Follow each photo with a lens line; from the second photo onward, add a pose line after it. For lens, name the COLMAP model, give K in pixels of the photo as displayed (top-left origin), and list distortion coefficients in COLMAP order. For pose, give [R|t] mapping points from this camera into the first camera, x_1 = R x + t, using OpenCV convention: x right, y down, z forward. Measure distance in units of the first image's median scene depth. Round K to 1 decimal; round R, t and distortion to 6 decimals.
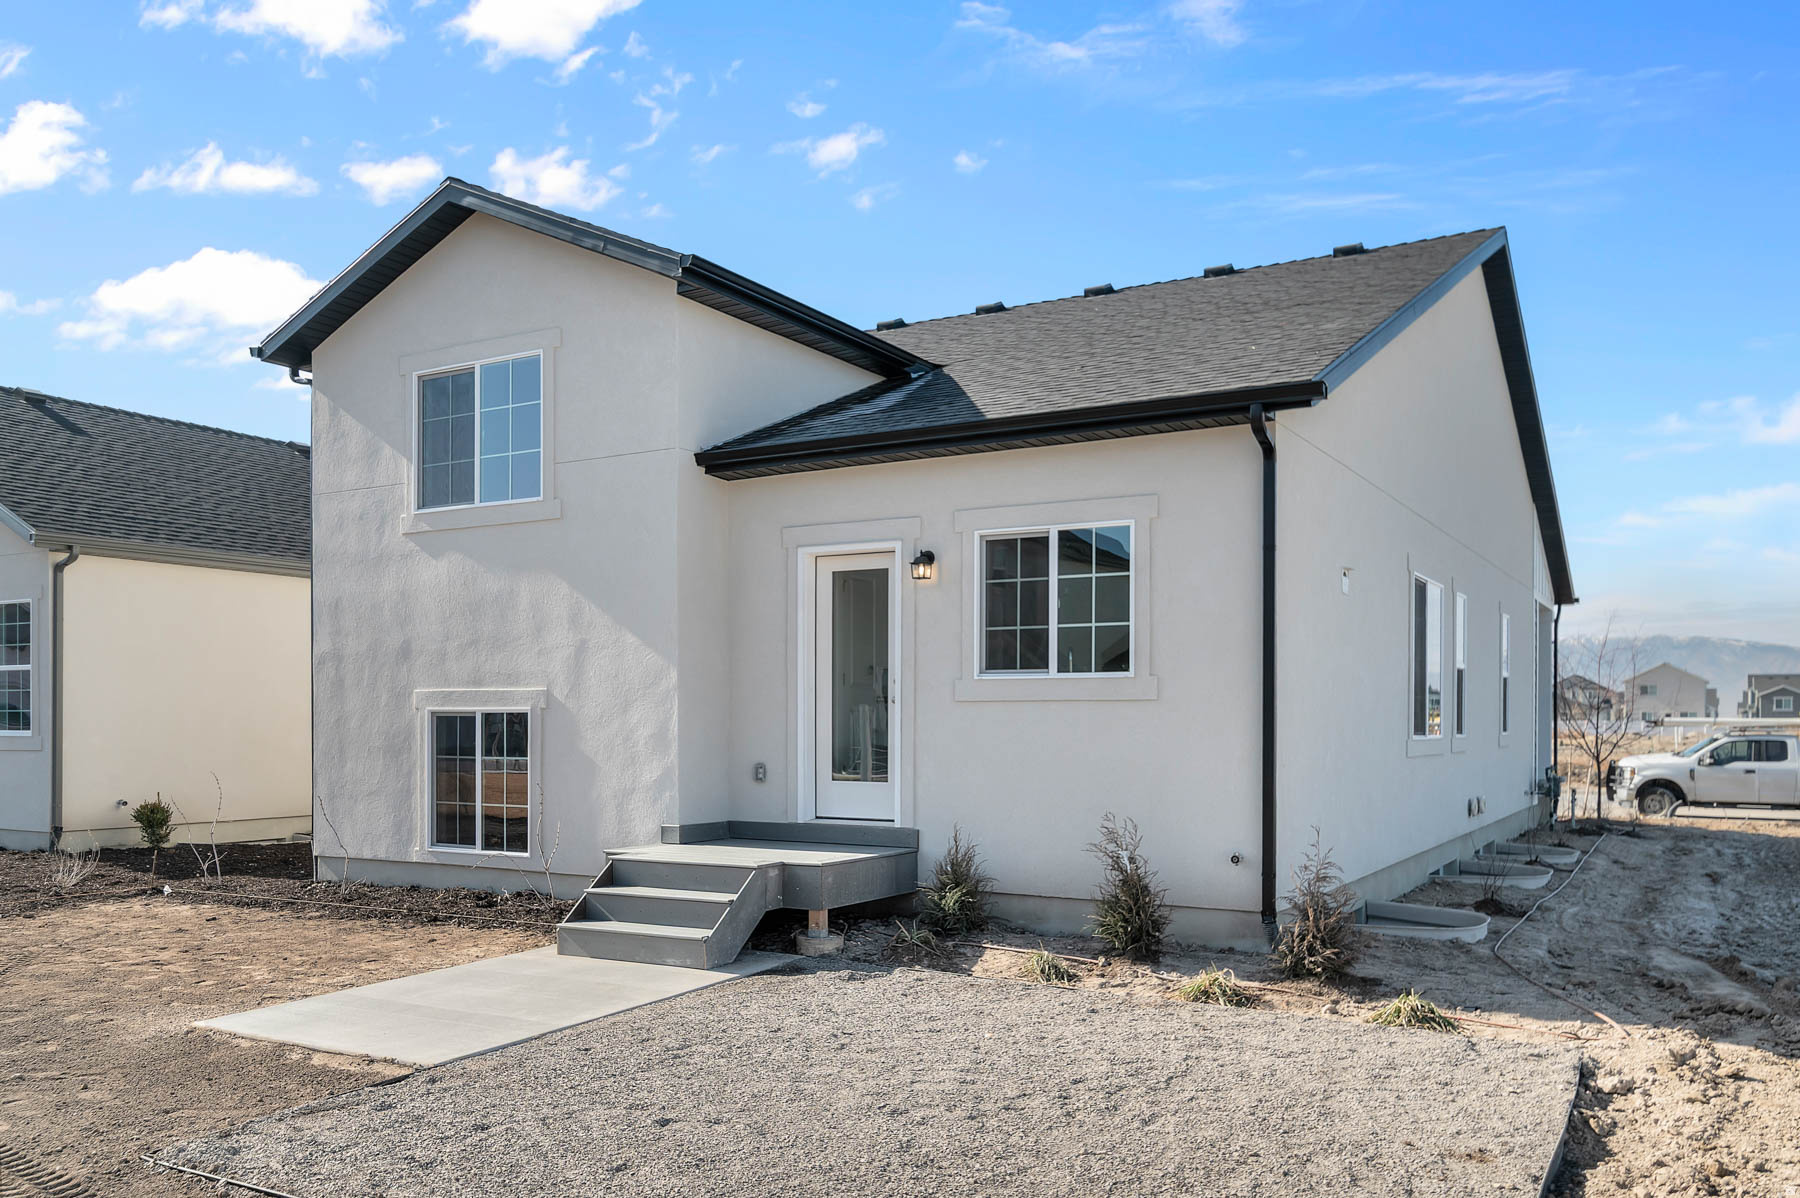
lens RADIAL K [[1388.1, 0, 900.0], [0, 1388.1, 599.0], [0, 0, 1]] dist [0.001220, -0.002921]
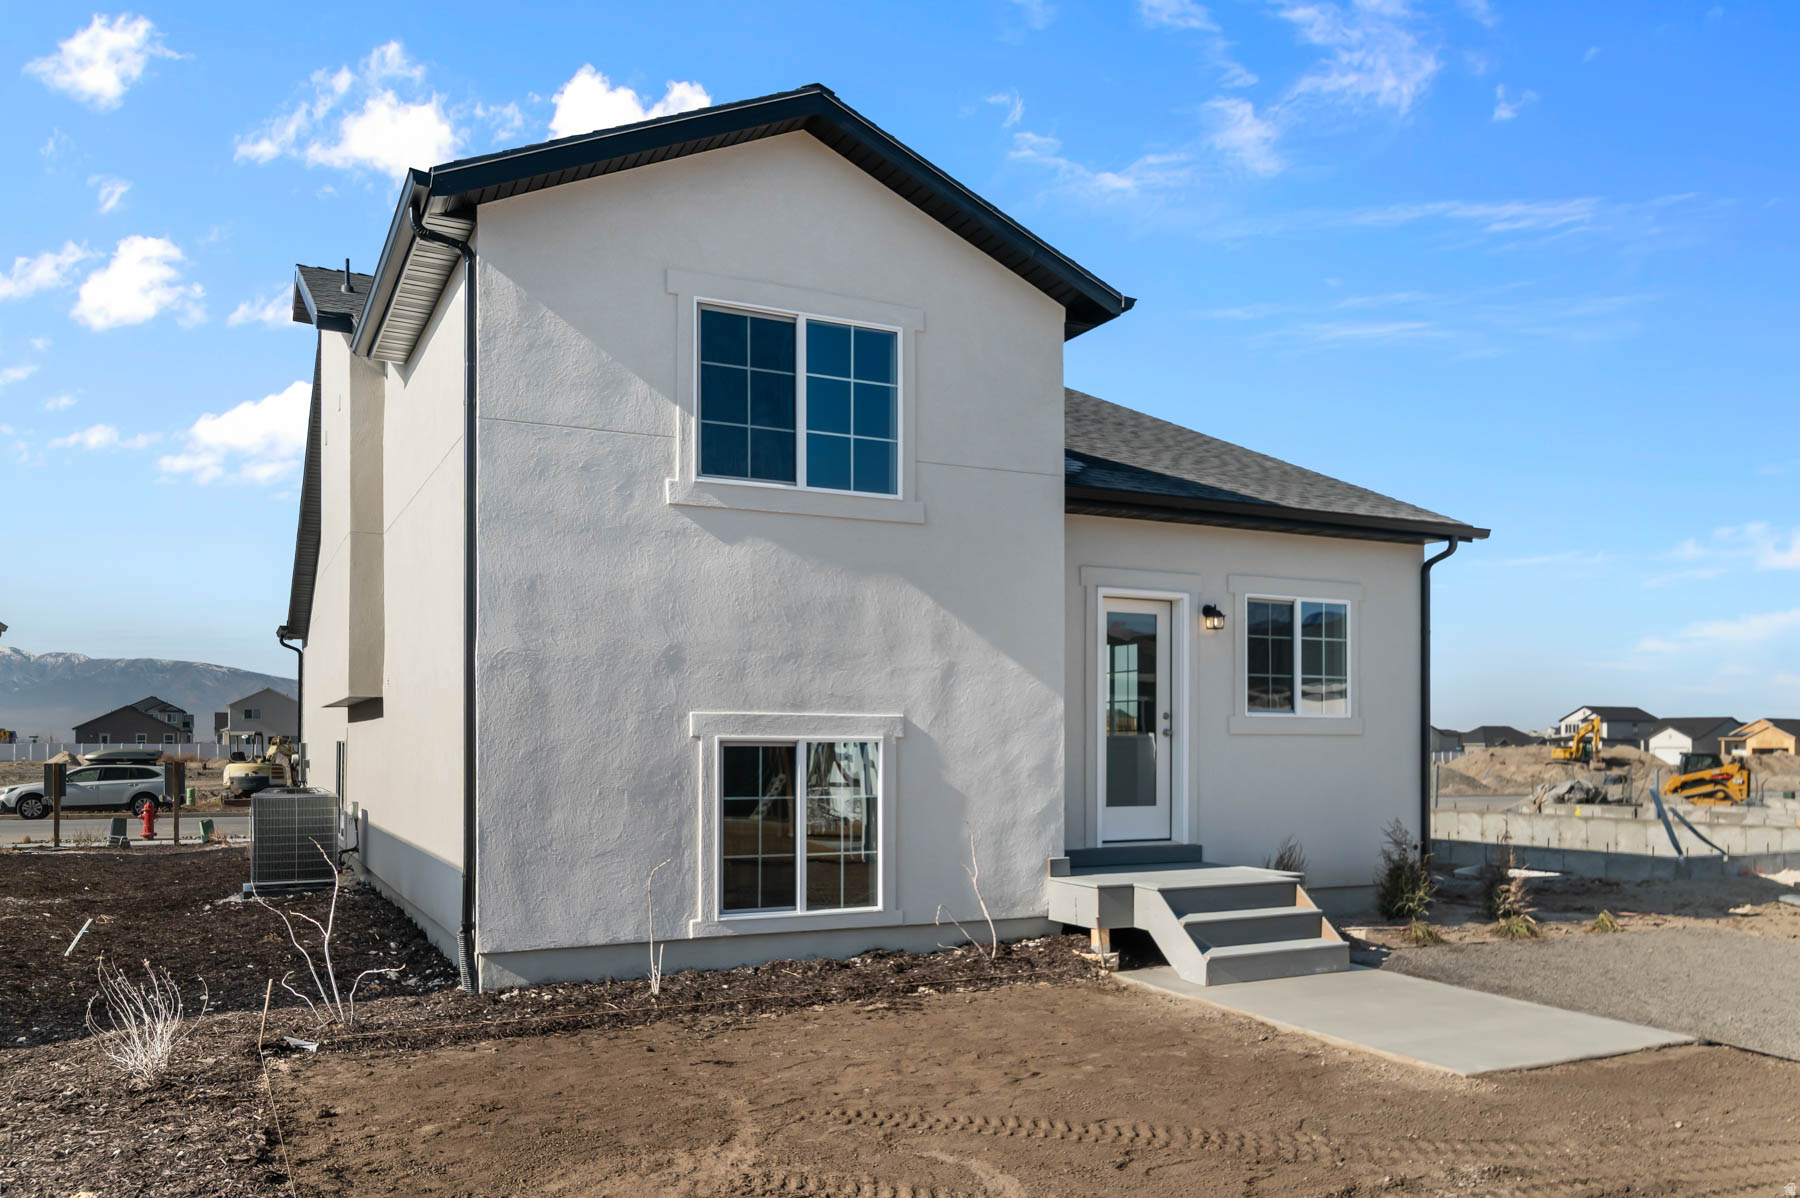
lens RADIAL K [[1388.1, 0, 900.0], [0, 1388.1, 599.0], [0, 0, 1]] dist [0.001220, -0.002921]
pose [[0.543182, 0.087816, 0.835010, -0.994056], [-0.074334, 0.995640, -0.056354, 0.041125], [-0.836318, -0.031459, 0.547341, 0.524356]]
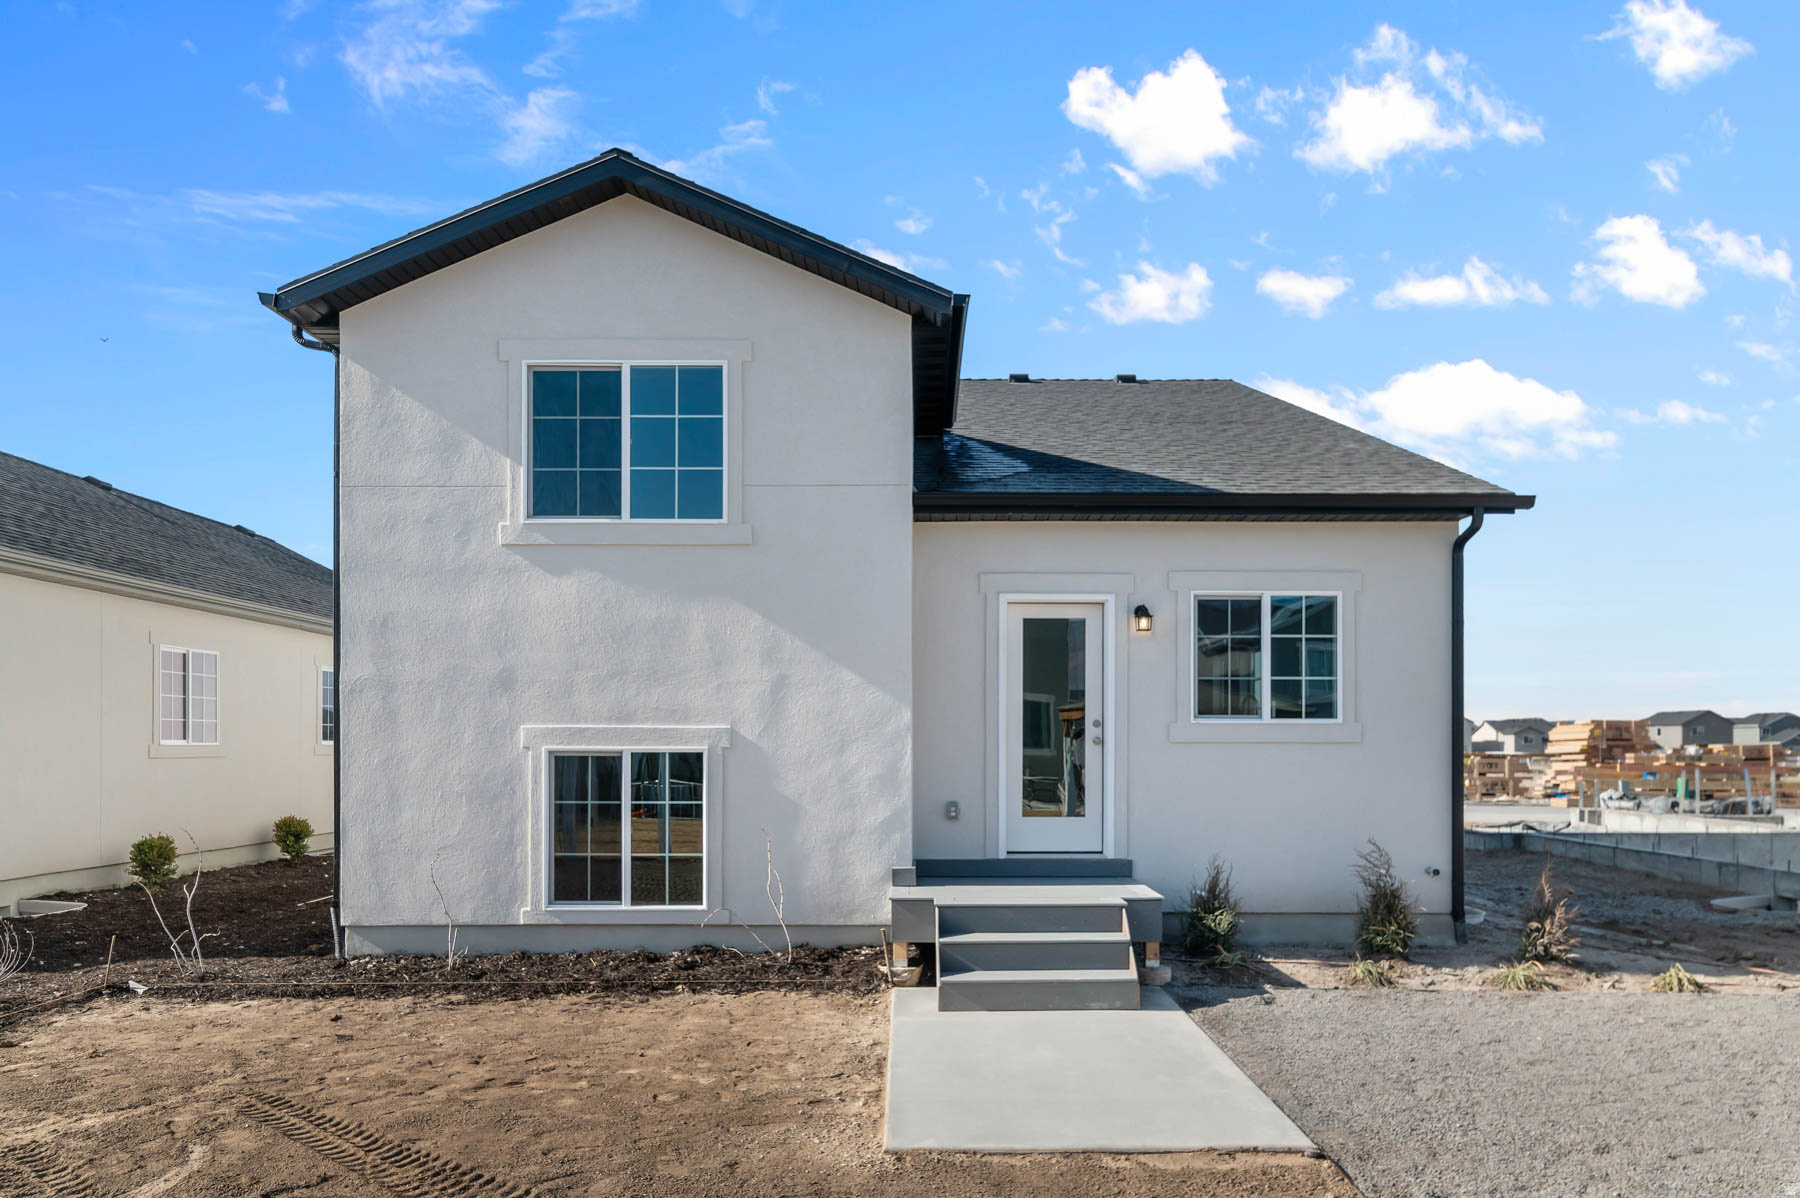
lens RADIAL K [[1168.9, 0, 900.9], [0, 1168.9, 643.0], [0, 0, 1]] dist [-0.001871, 0.000781]
pose [[0.861933, 0.045821, 0.504948, -0.553043], [-0.044210, 0.998907, -0.015178, 0.015721], [-0.505092, -0.009241, 0.863016, 0.269236]]
